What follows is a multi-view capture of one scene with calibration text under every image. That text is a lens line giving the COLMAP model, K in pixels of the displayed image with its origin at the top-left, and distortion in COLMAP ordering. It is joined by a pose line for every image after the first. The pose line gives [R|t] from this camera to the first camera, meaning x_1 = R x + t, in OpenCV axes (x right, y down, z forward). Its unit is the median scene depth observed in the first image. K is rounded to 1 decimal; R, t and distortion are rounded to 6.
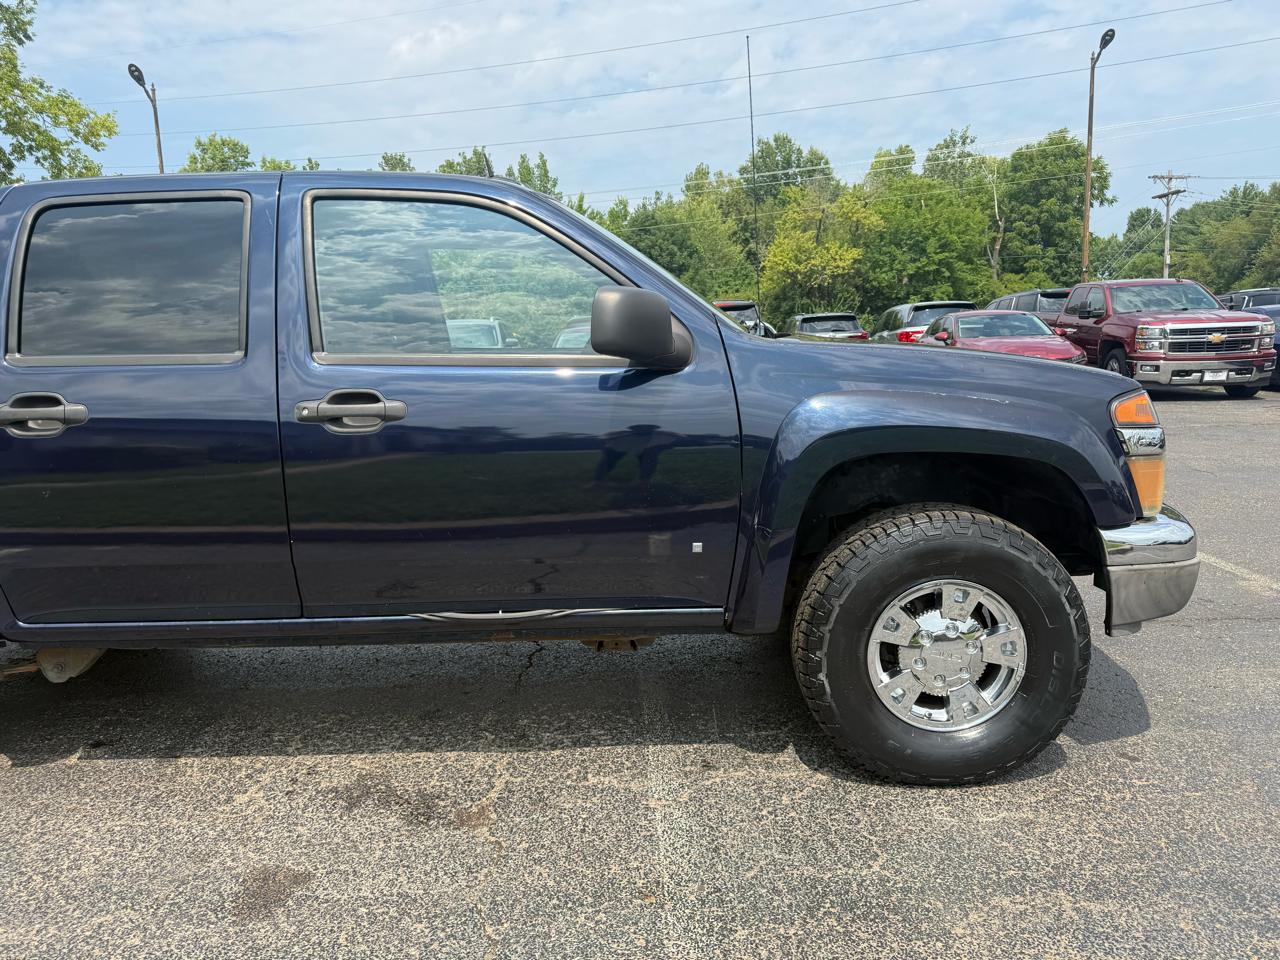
lens RADIAL K [[909.4, 0, 635.1], [0, 909.4, 476.1], [0, 0, 1]] dist [0.022572, -0.028928]
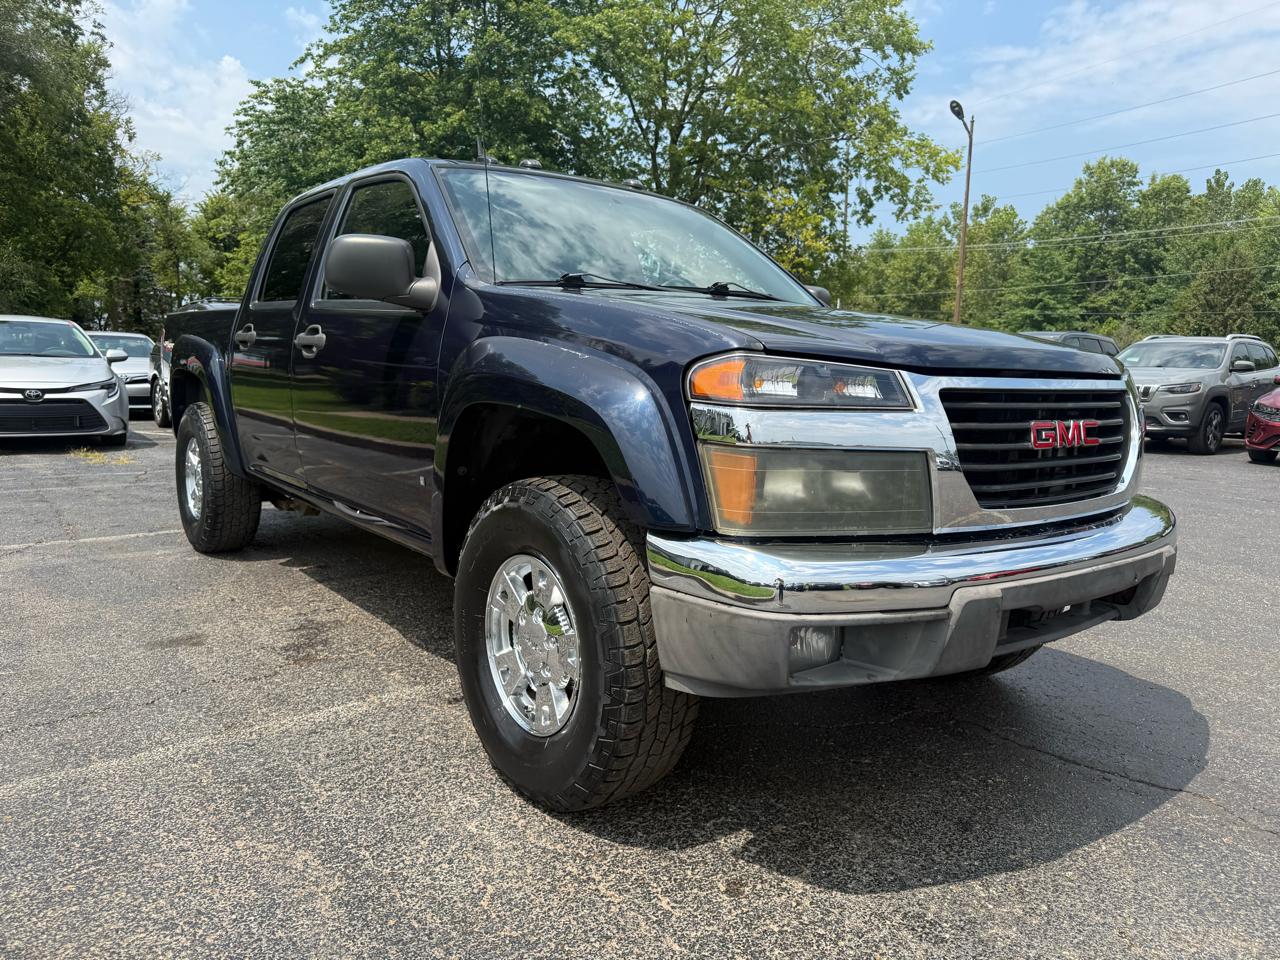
lens RADIAL K [[909.4, 0, 636.4], [0, 909.4, 478.2], [0, 0, 1]] dist [0.022572, -0.028928]
pose [[0.621179, 0.147505, -0.769661, 0.117919], [-0.167219, 0.984456, 0.053710, -0.002567], [0.765620, 0.095338, 0.636189, 0.057201]]
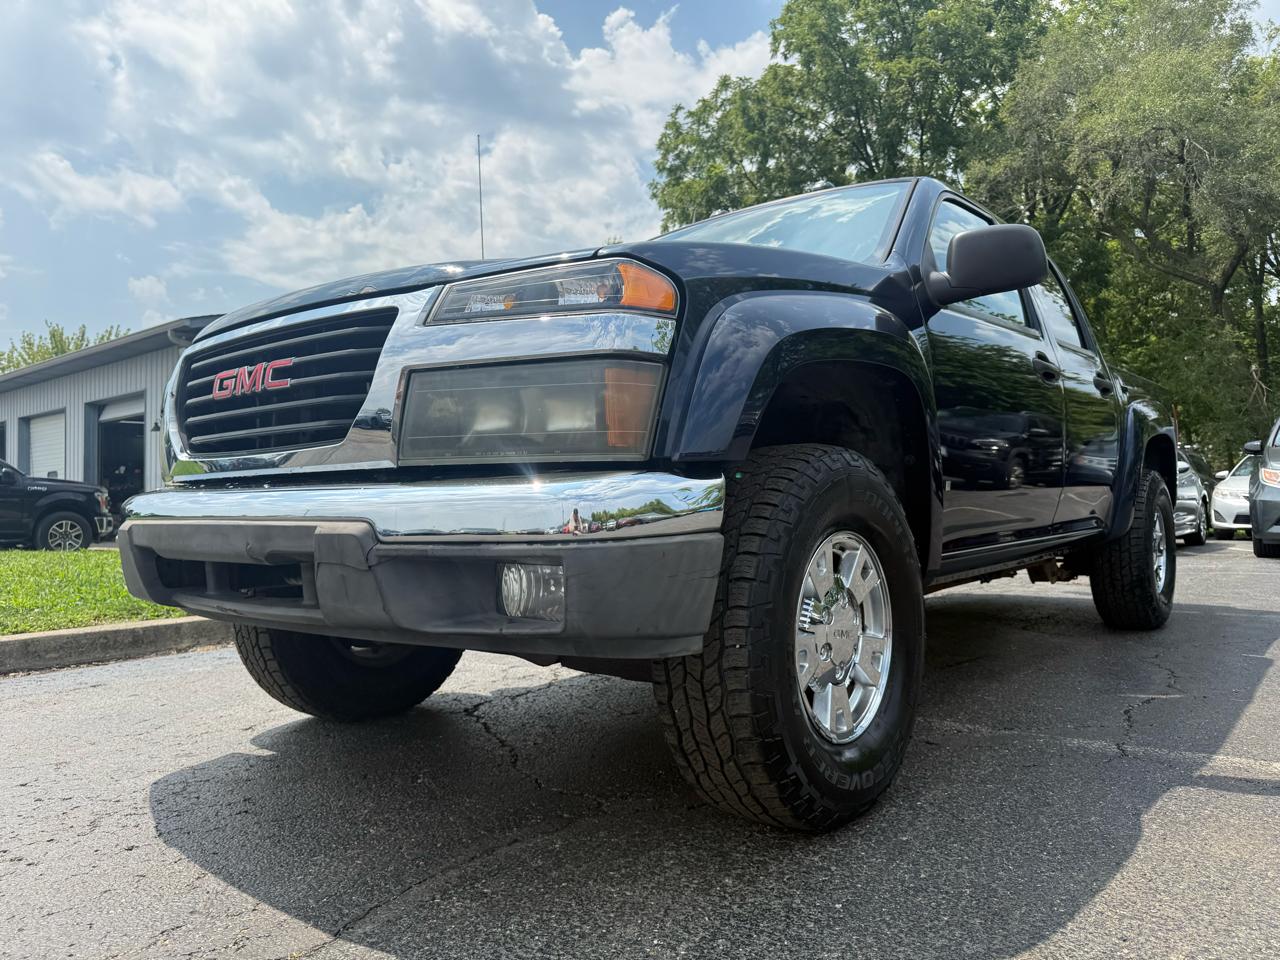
lens RADIAL K [[909.4, 0, 644.7], [0, 909.4, 461.8], [0, 0, 1]] dist [0.022572, -0.028928]
pose [[-0.616313, 0.009280, -0.787447, 0.117238], [-0.082675, 0.993642, 0.076417, -0.011043], [0.783150, 0.112199, -0.611627, 0.227197]]
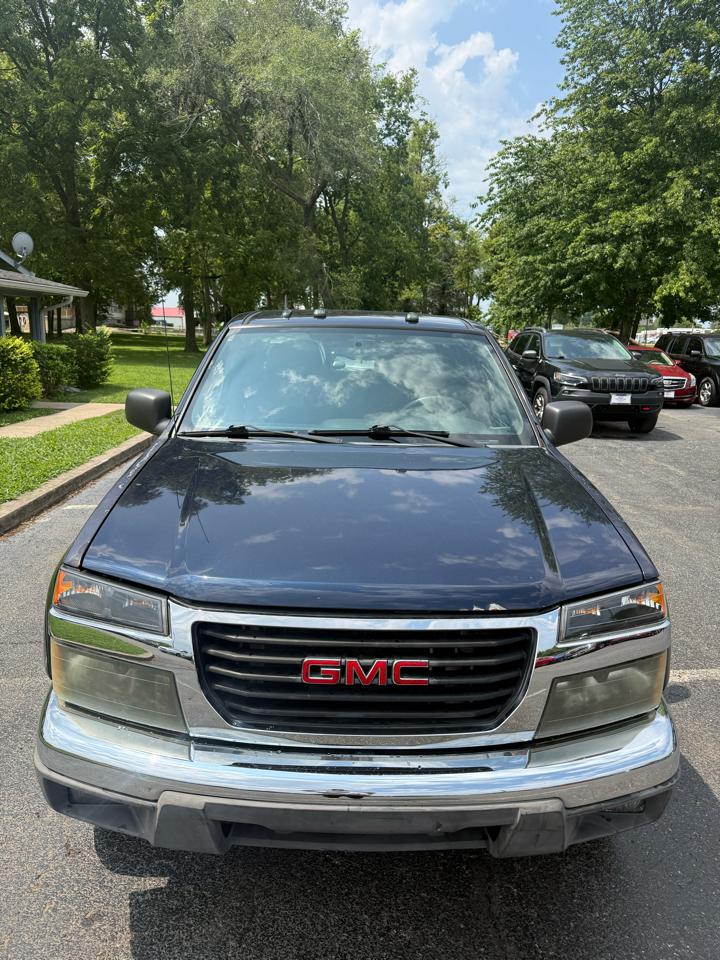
lens RADIAL K [[682.0, 0, 350.6], [0, 682.0, 475.0], [0, 0, 1]] dist [0.022572, -0.028928]
pose [[0.021691, 0.249671, -0.968088, 0.138037], [-0.178167, 0.953781, 0.241989, -0.046082], [0.983761, 0.167232, 0.065172, 0.138103]]
